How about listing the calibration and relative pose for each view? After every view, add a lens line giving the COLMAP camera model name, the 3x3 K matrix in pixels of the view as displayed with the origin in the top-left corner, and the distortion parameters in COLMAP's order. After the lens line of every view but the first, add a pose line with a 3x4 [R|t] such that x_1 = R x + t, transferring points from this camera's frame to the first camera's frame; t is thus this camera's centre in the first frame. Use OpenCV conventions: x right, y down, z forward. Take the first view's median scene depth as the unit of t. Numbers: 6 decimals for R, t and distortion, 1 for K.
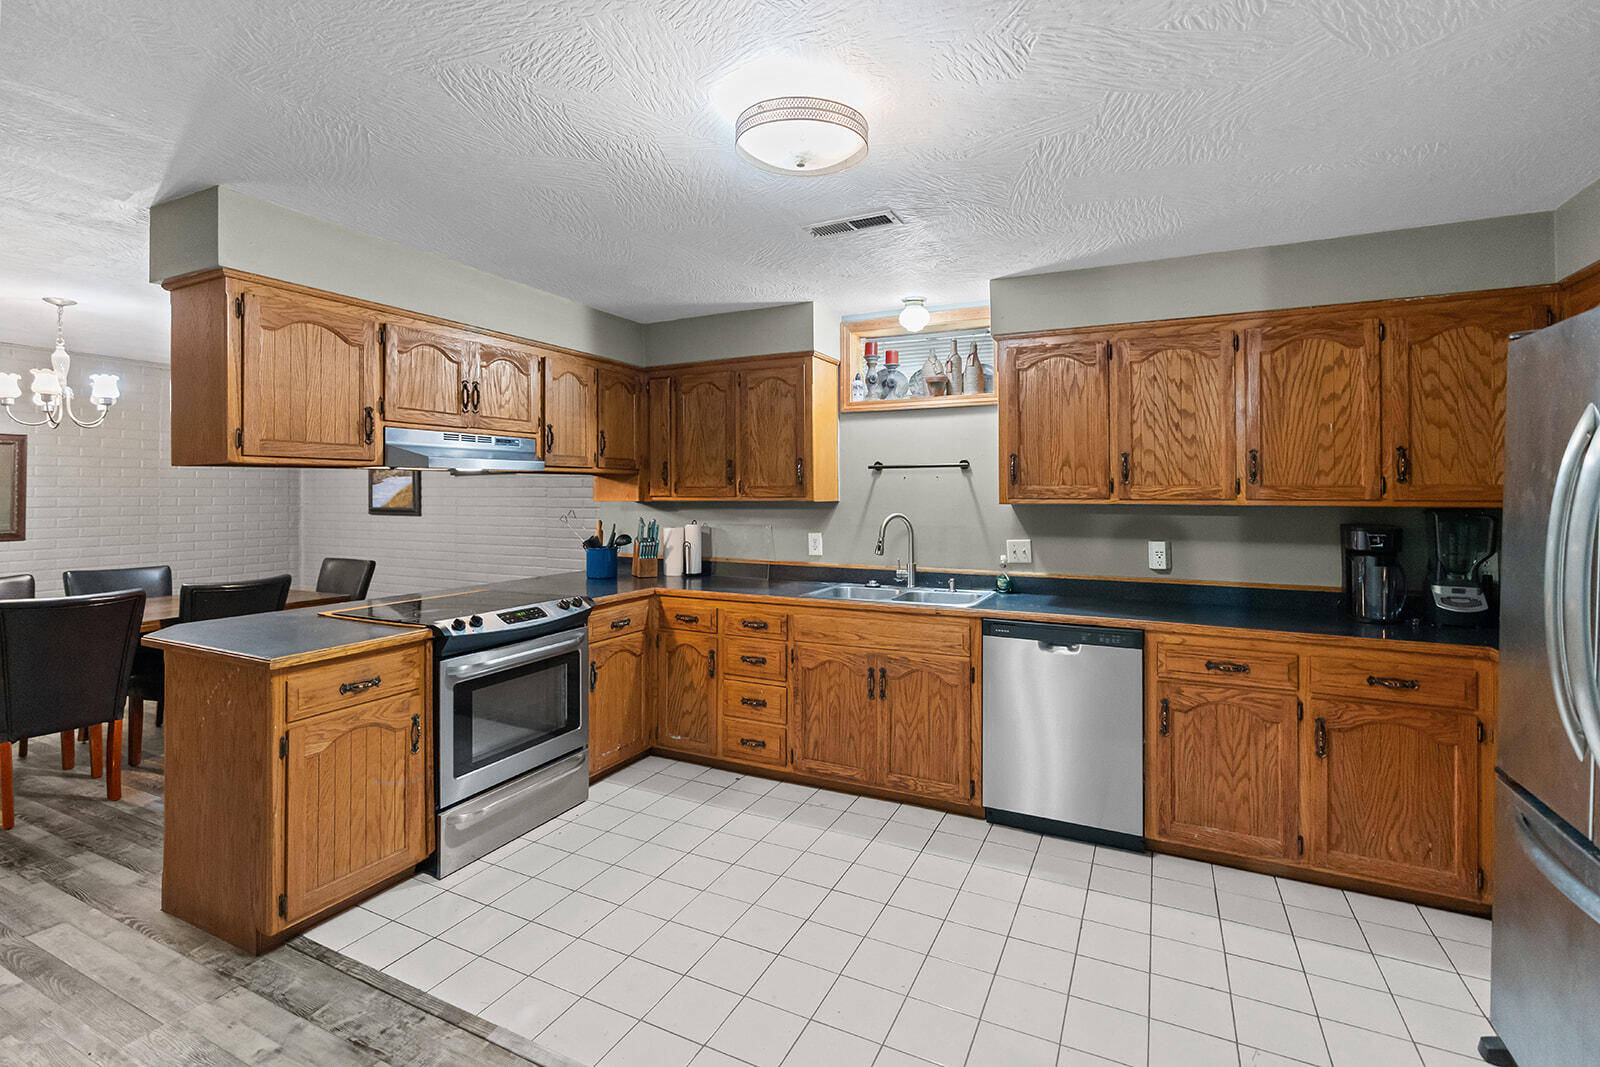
lens RADIAL K [[729.1, 0, 801.0], [0, 729.1, 499.2], [0, 0, 1]] dist [-0.011792, 0.005839]
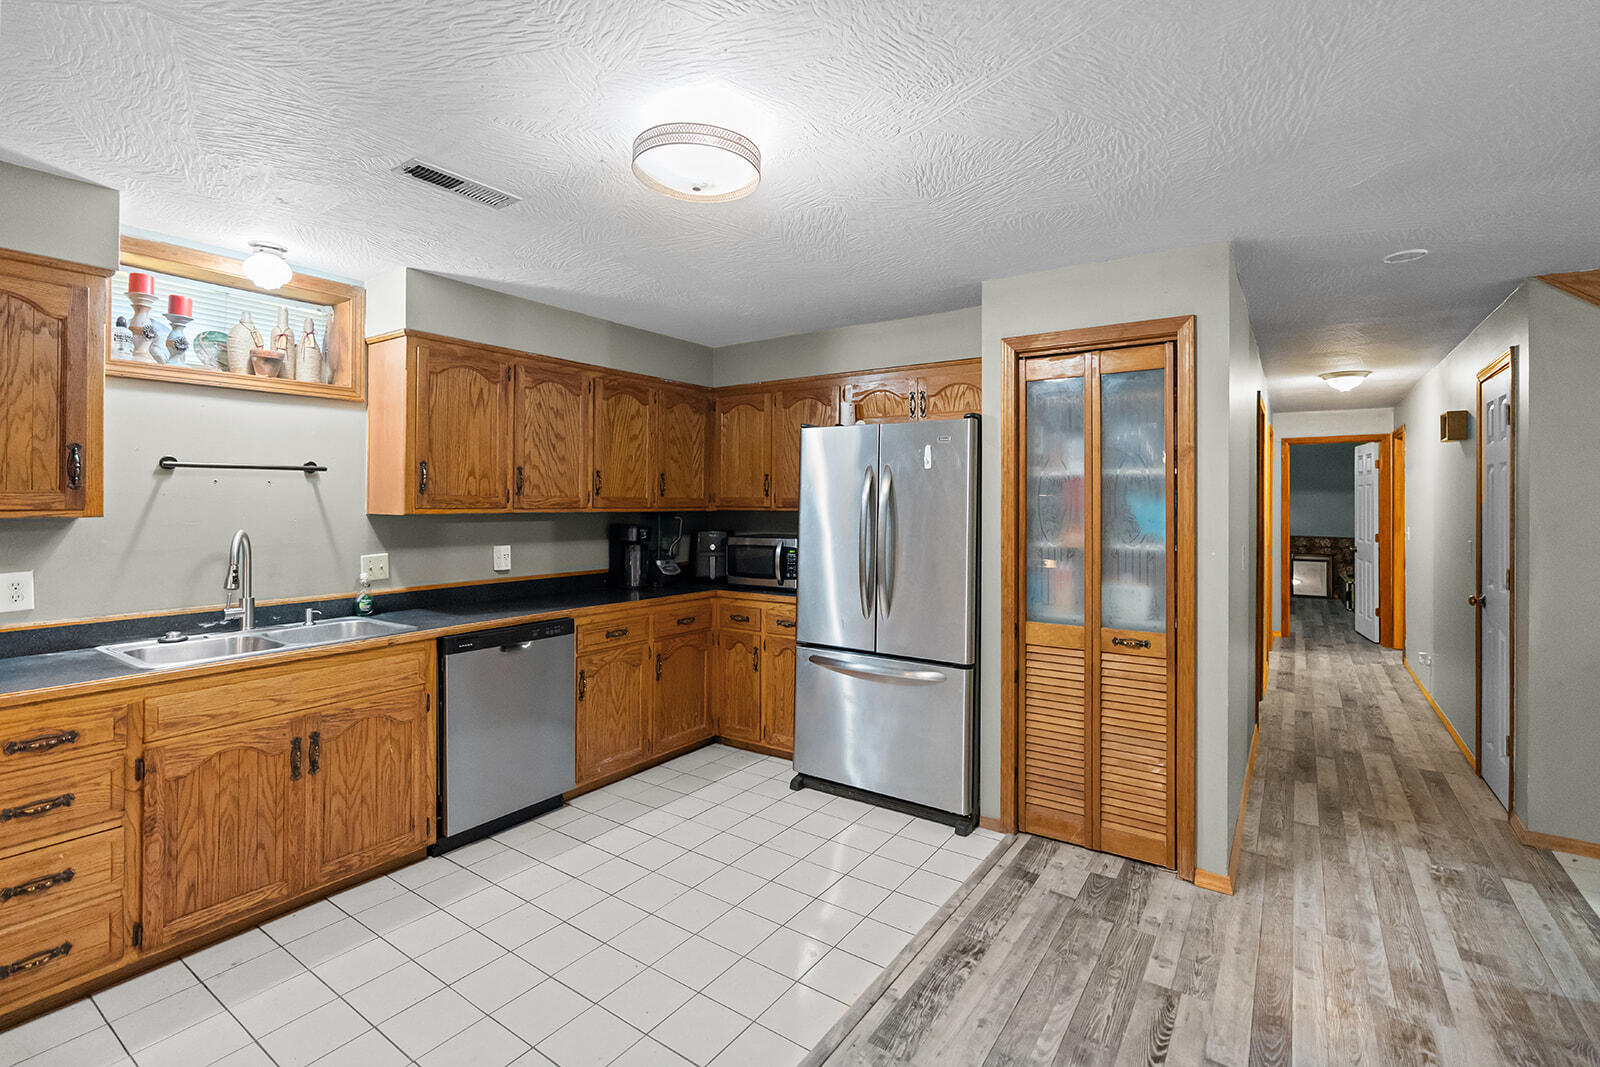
lens RADIAL K [[729.1, 0, 801.0], [0, 729.1, 499.2], [0, 0, 1]] dist [-0.011792, 0.005839]
pose [[0.152341, 0.001841, 0.988326, -0.575322], [0.003805, 0.999990, -0.002449, -0.009024], [-0.988321, 0.004133, 0.152332, 0.385286]]
